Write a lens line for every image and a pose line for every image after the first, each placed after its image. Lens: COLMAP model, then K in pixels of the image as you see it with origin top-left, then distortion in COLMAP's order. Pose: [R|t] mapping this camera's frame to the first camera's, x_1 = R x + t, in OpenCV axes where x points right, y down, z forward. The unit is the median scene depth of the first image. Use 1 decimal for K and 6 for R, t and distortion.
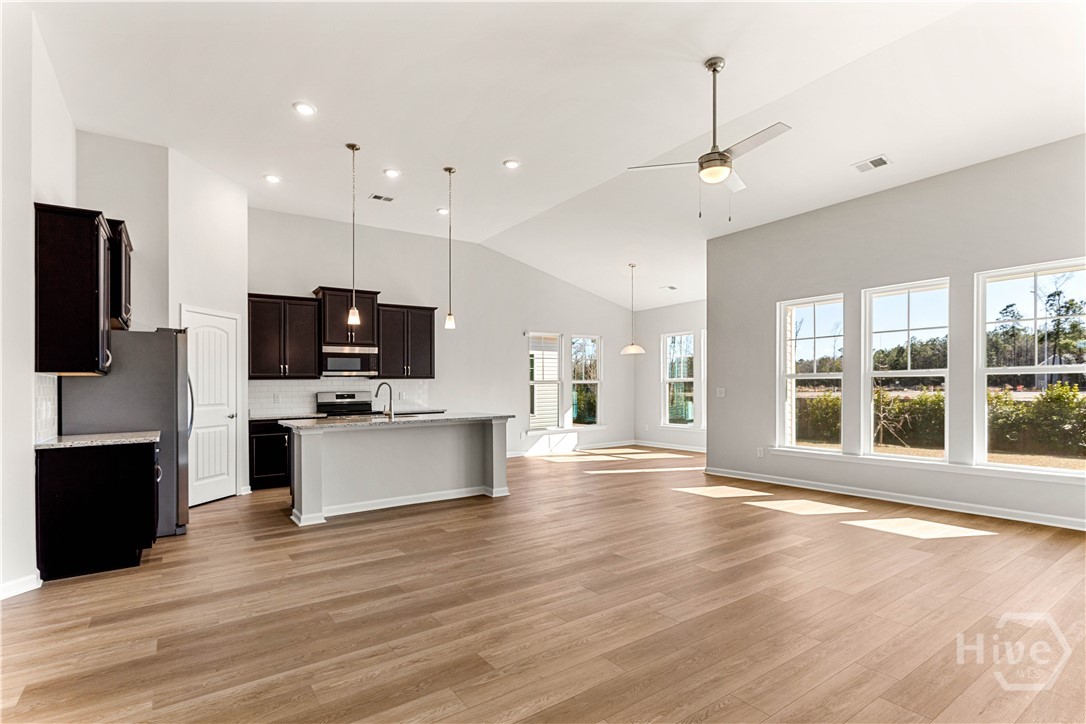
lens RADIAL K [[523.4, 0, 521.3], [0, 523.4, 385.7], [0, 0, 1]] dist [-0.002356, 0.000107]
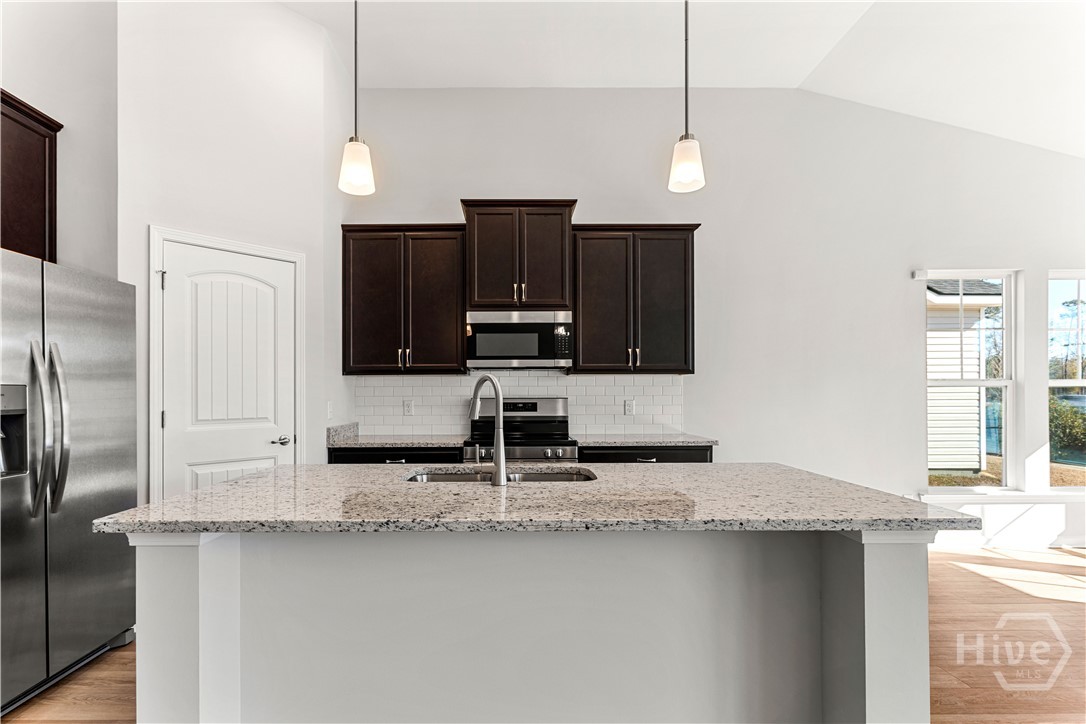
lens RADIAL K [[523.4, 0, 521.3], [0, 523.4, 385.7], [0, 0, 1]] dist [-0.002356, 0.000107]
pose [[0.844484, 0.006083, -0.535547, -0.046096], [-0.007980, 0.999967, -0.001224, -0.000469], [0.535522, 0.005307, 0.844505, 0.552314]]
